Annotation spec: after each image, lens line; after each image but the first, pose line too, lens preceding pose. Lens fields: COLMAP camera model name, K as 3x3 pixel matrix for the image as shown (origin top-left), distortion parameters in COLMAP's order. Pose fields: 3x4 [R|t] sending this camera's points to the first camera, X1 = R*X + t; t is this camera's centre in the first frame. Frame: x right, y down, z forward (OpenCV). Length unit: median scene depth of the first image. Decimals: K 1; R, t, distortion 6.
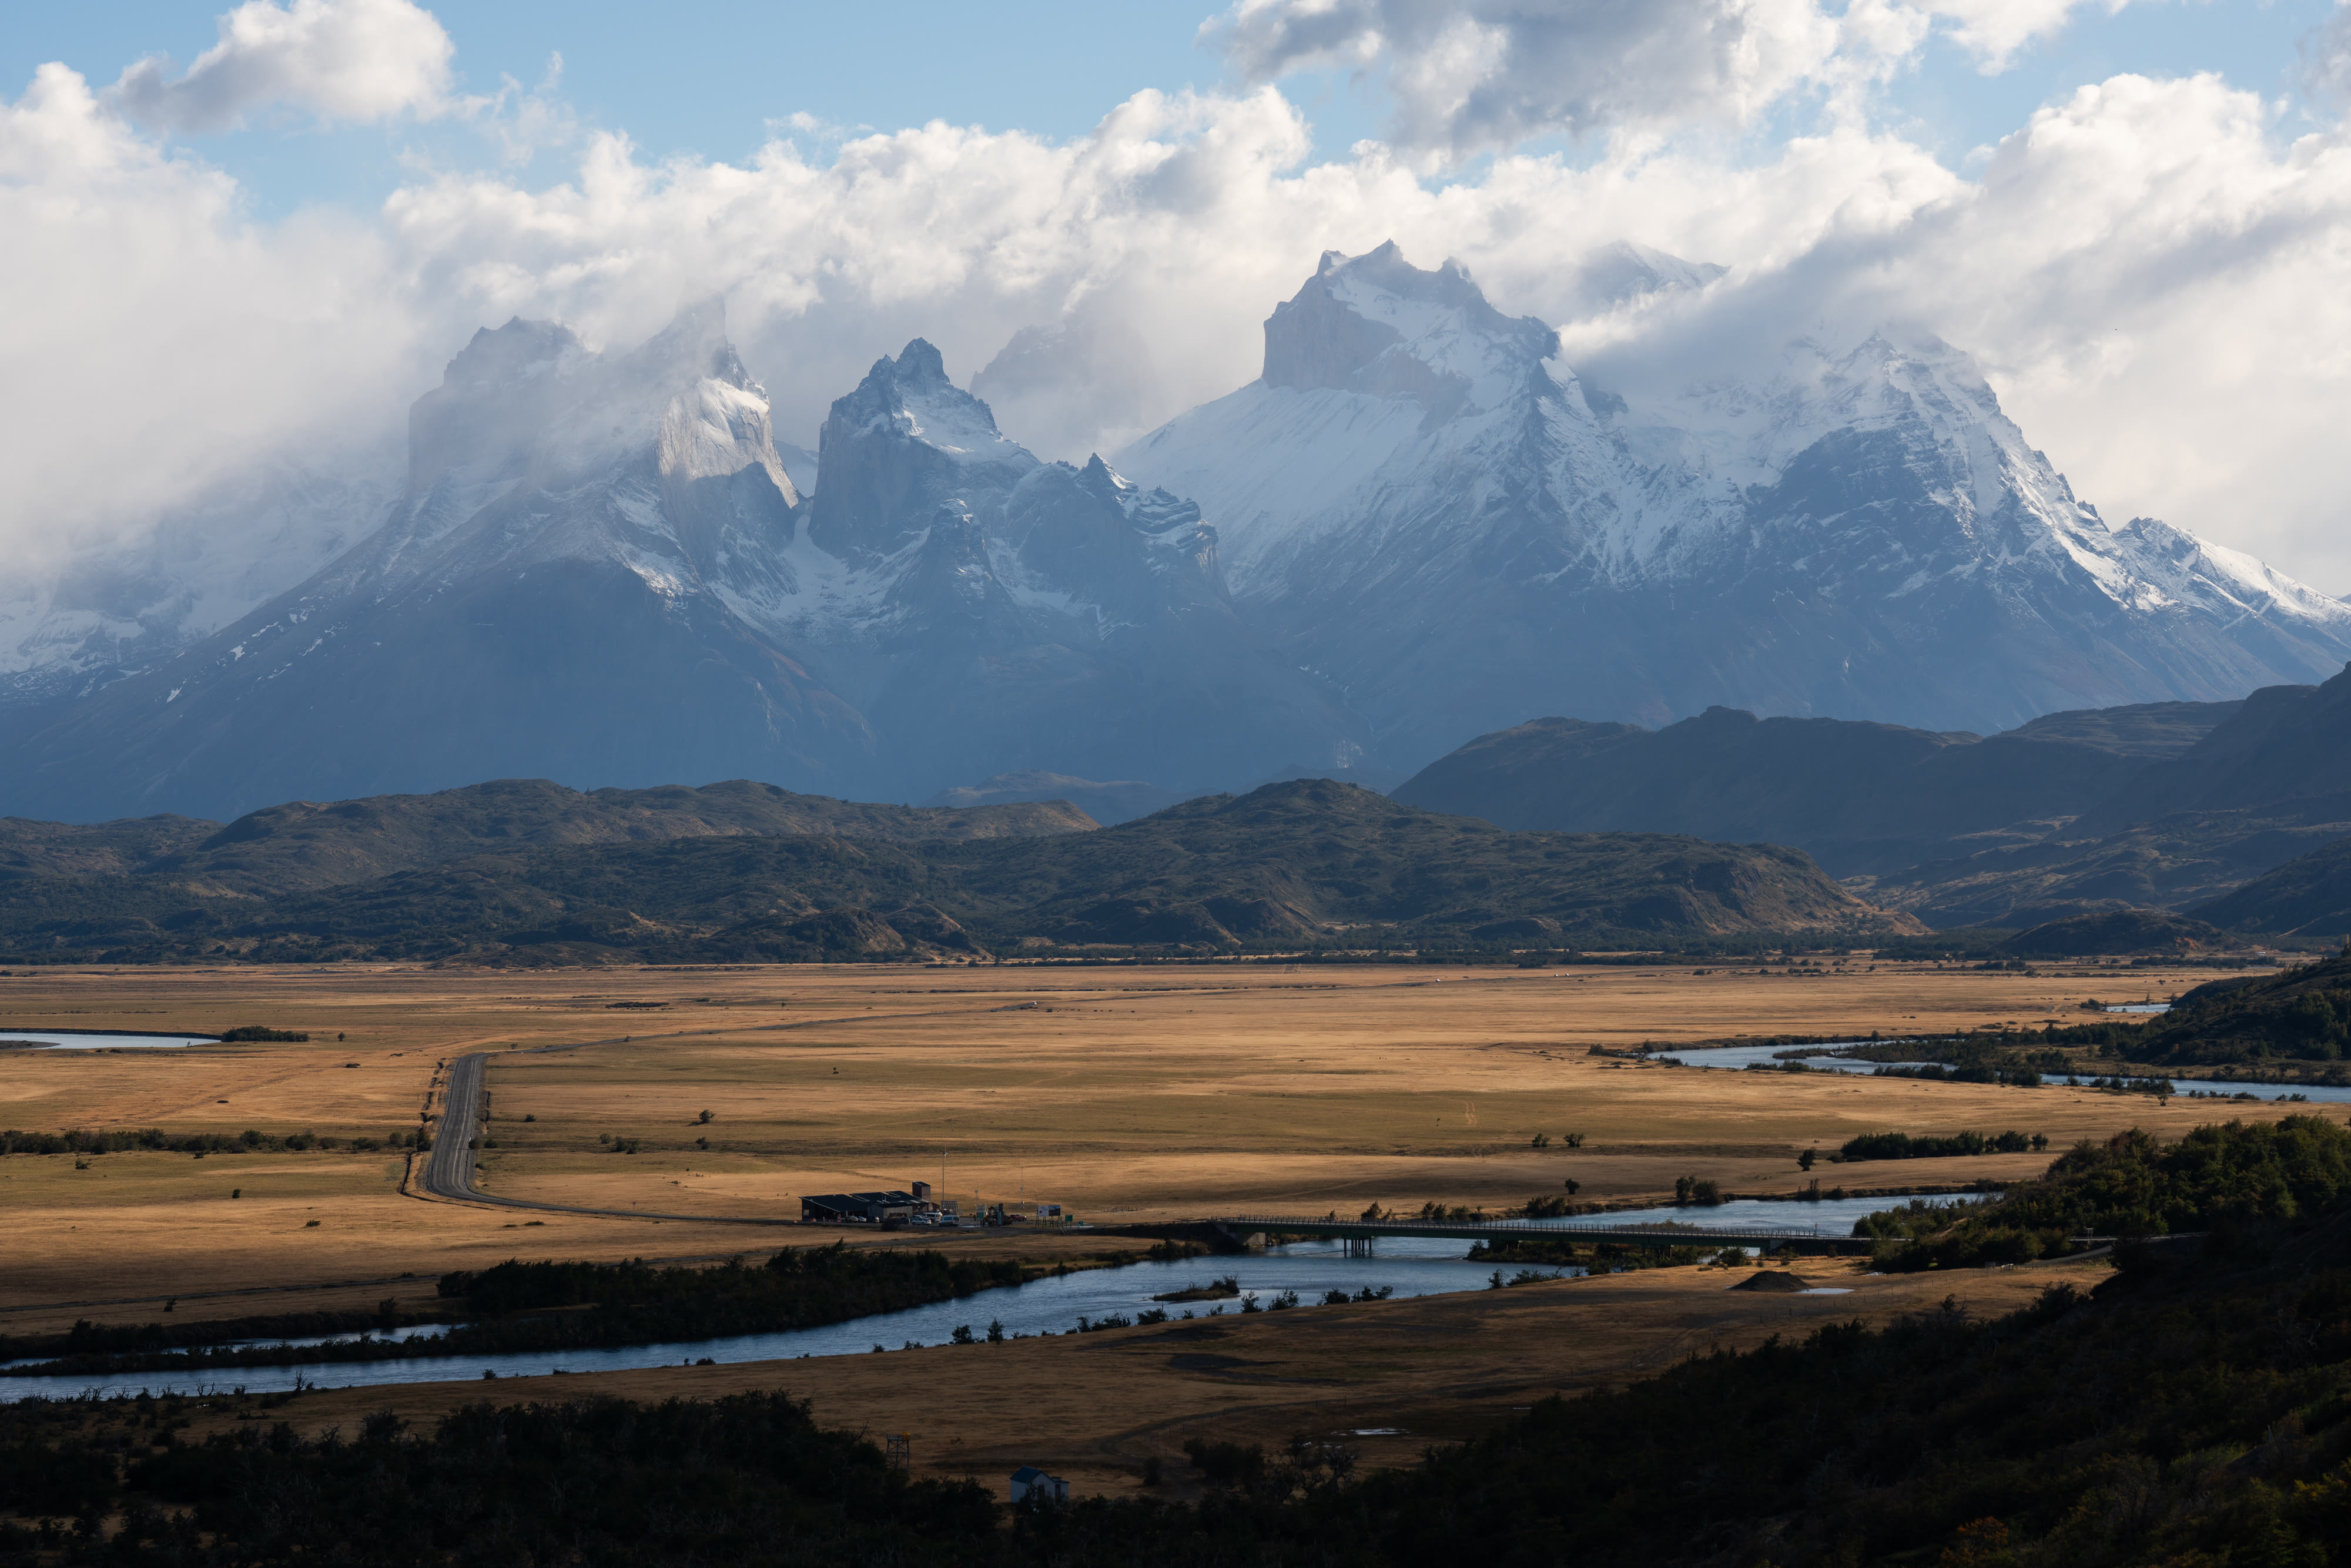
lens RADIAL K [[7069.7, 0, 1175.5], [0, 7069.7, 784.0], [0, 0, 1]] dist [0.139251, 0.390974]
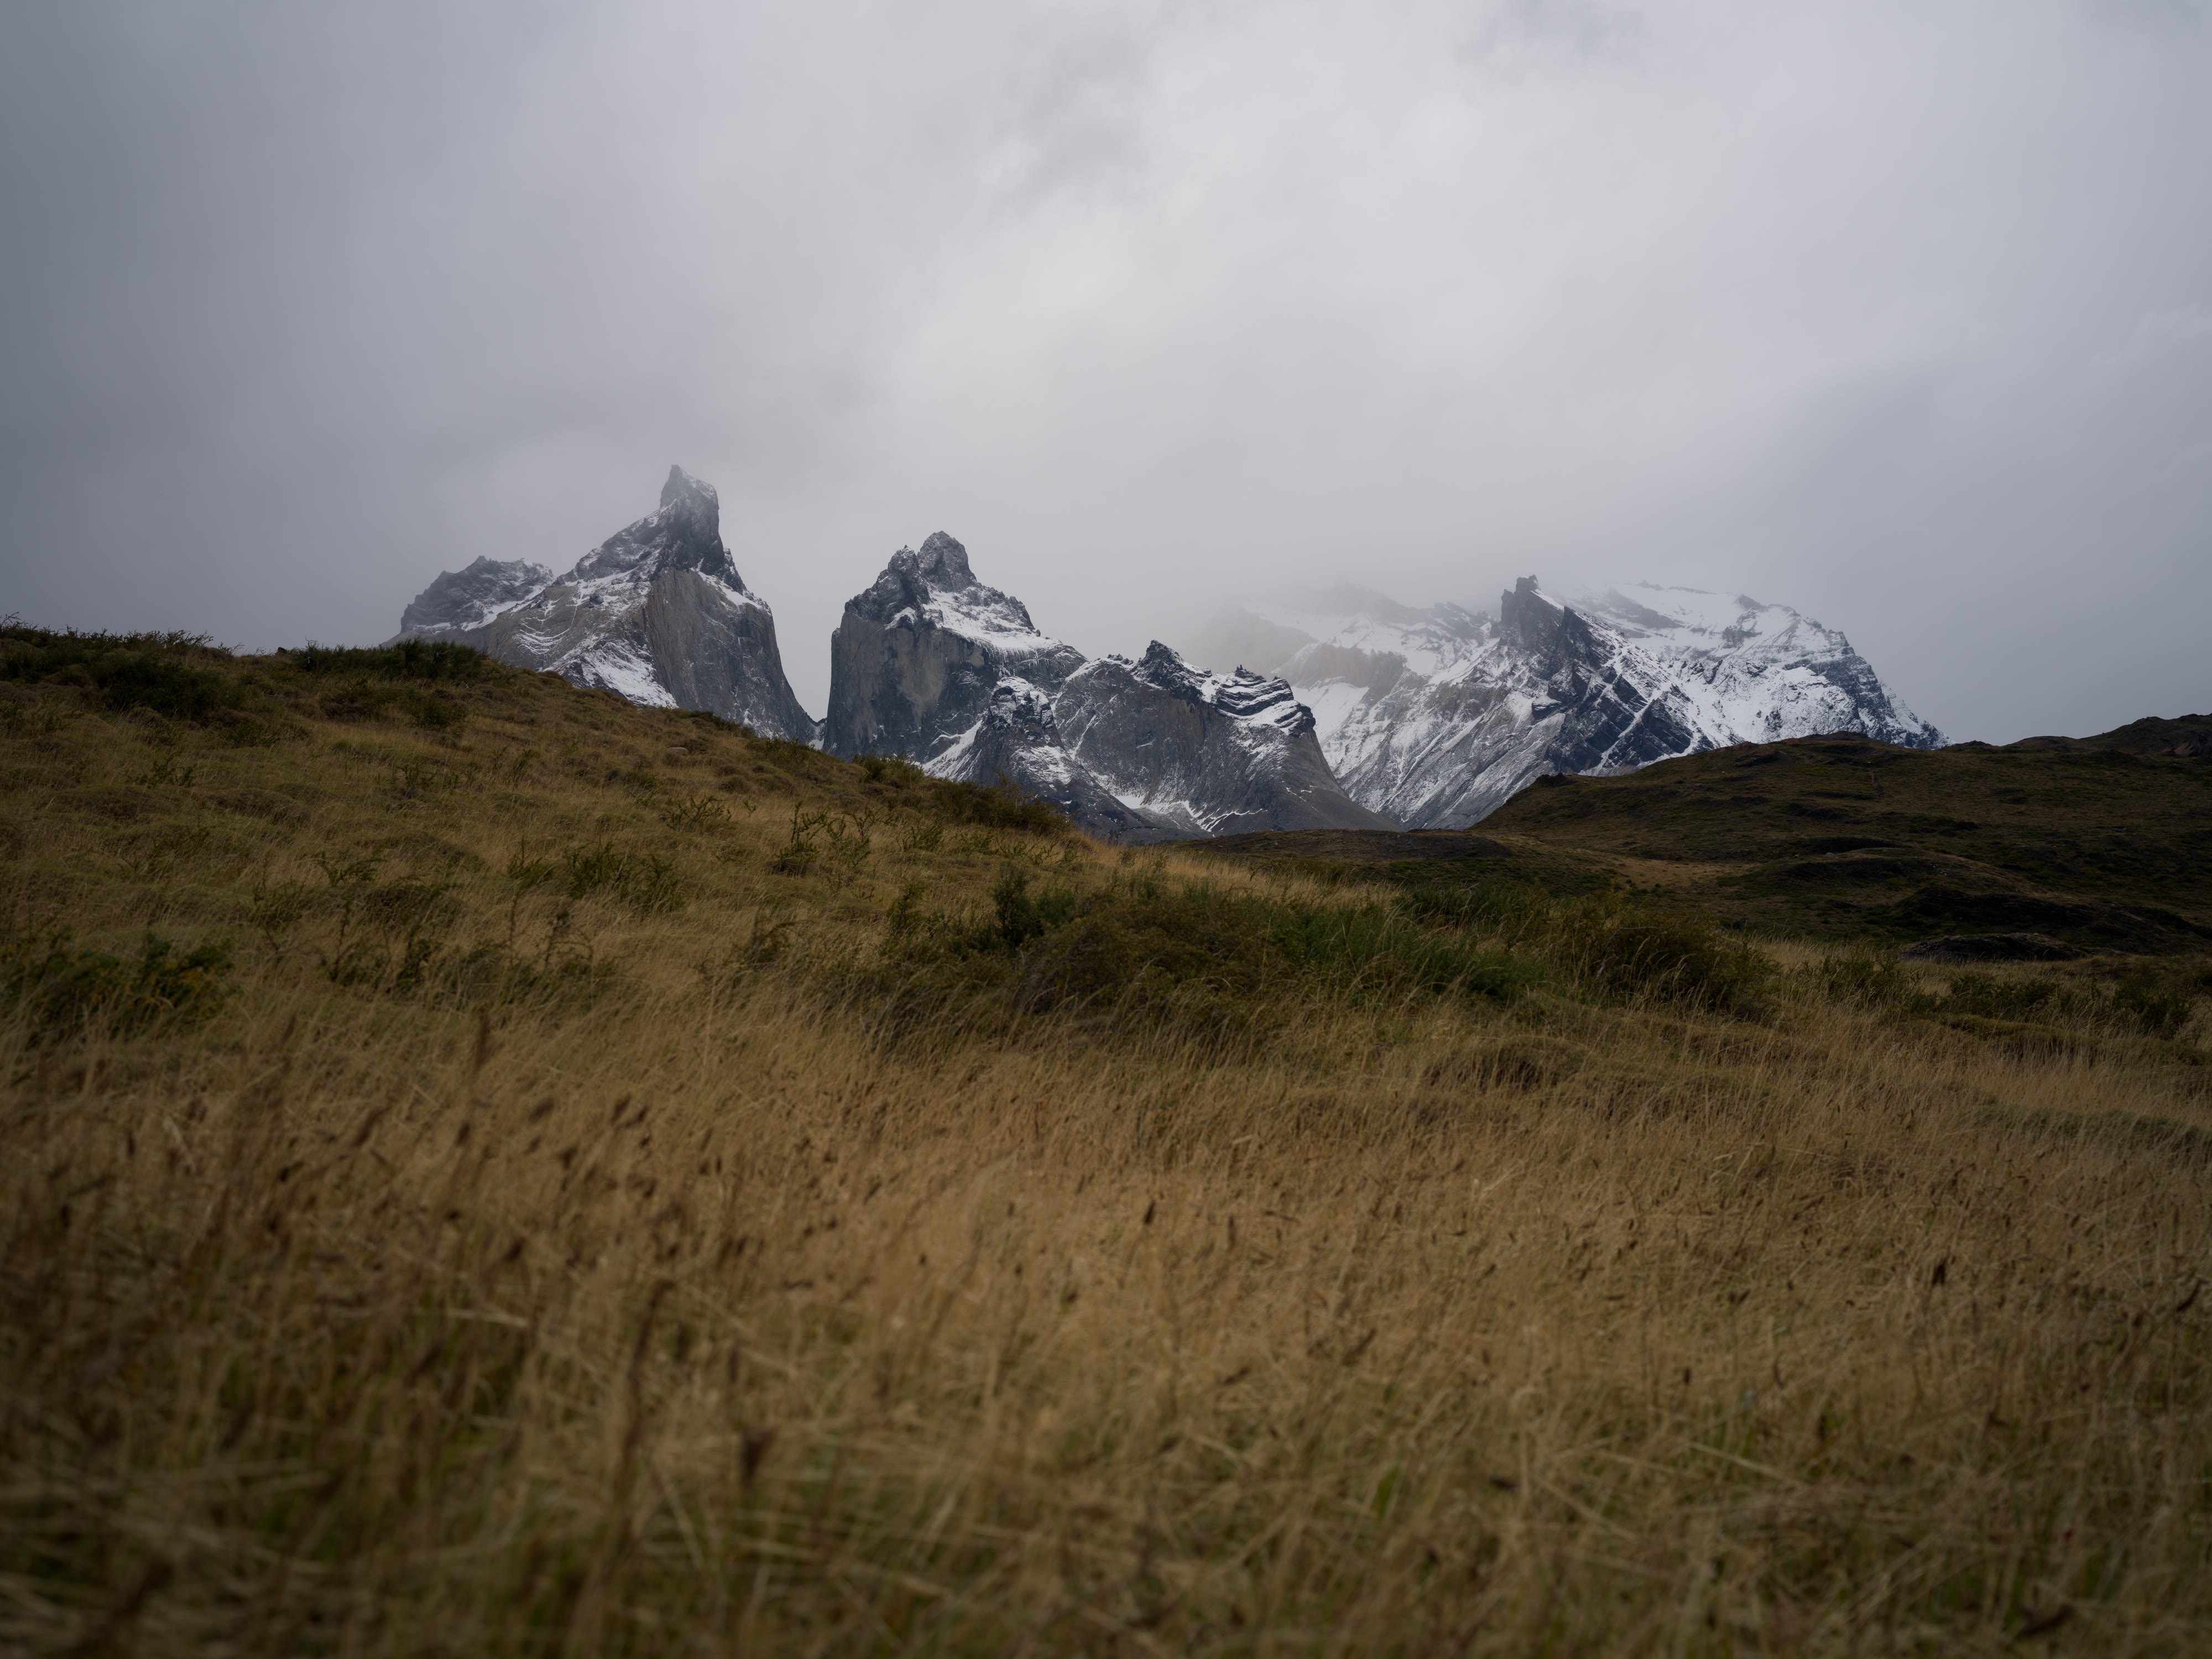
lens RADIAL K [[2317.0, 0, 1106.0], [0, 2317.0, 829.5], [0, 0, 1]] dist [0.082232, -0.114160]
pose [[0.990243, -0.041126, 0.133144, -0.051917], [0.057809, 0.990600, -0.123973, 0.010640], [-0.126794, 0.130460, 0.983312, 0.663230]]
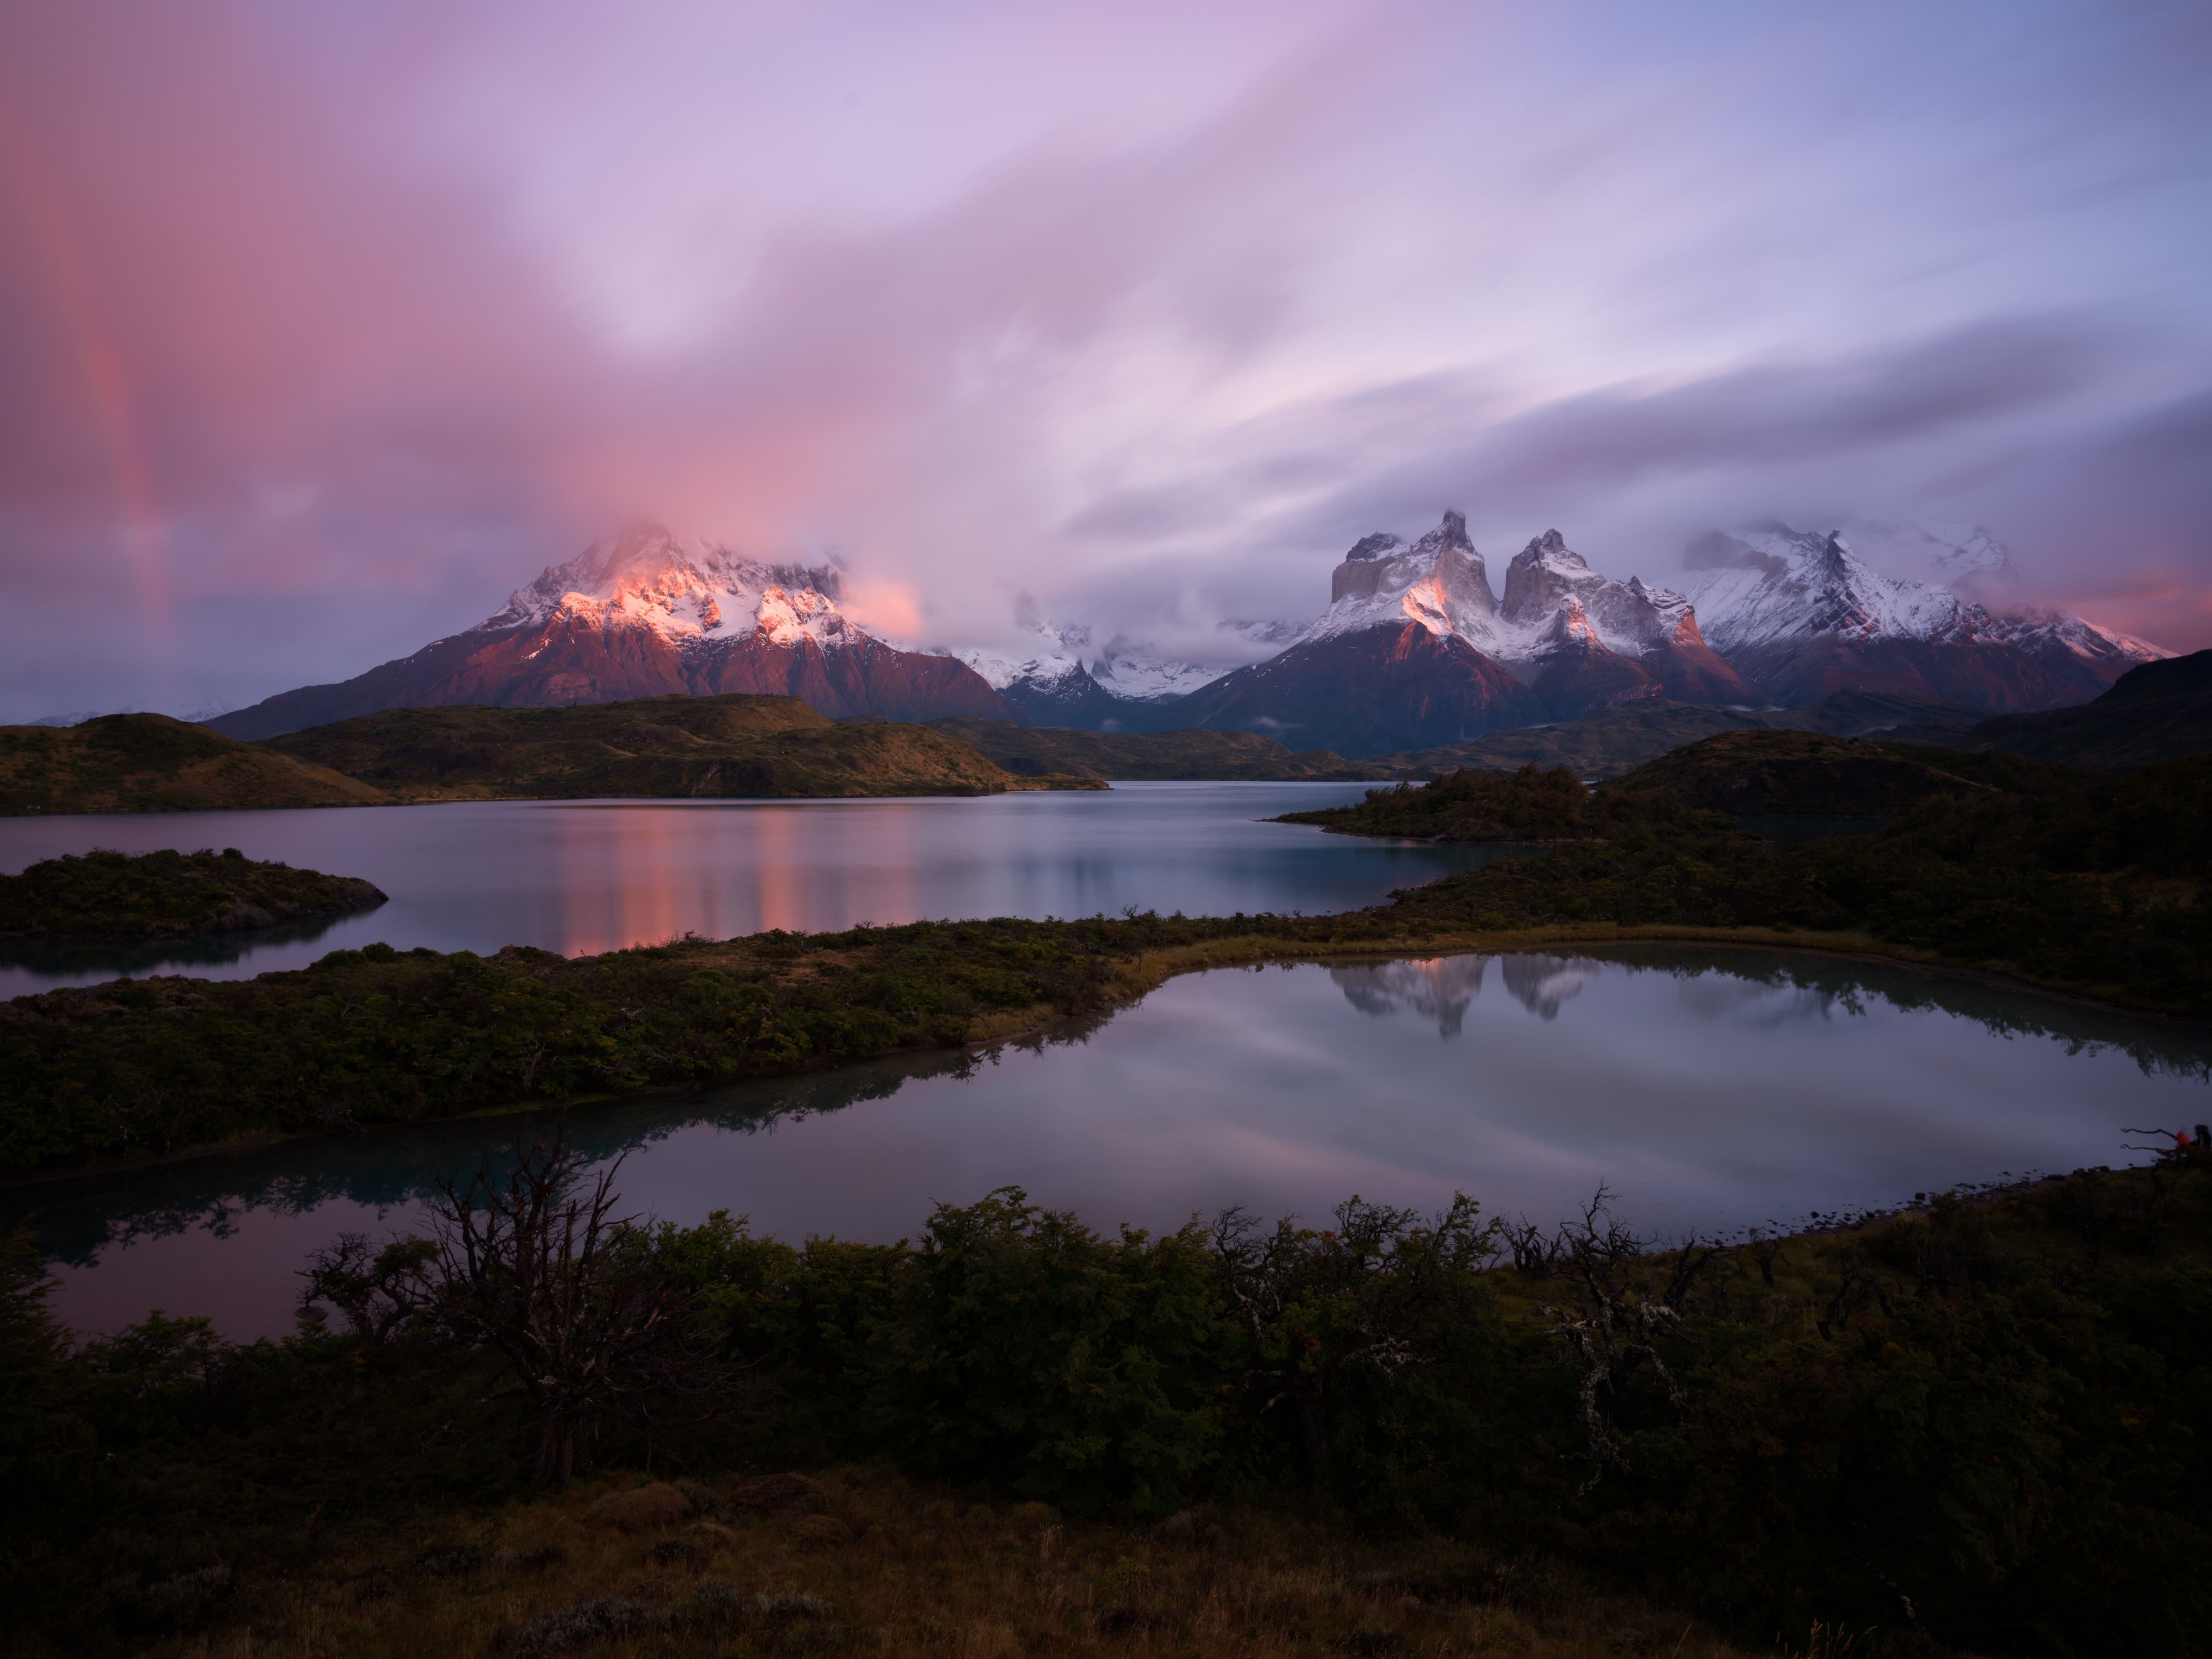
lens RADIAL K [[1453.6, 0, 1096.4], [0, 1453.6, 817.5], [0, 0, 1]] dist [-0.033083, 0.011004]
pose [[0.953553, 0.021582, -0.300451, -0.031663], [-0.007742, 0.998856, 0.047180, 0.008489], [0.301125, -0.042663, 0.952630, 0.470190]]
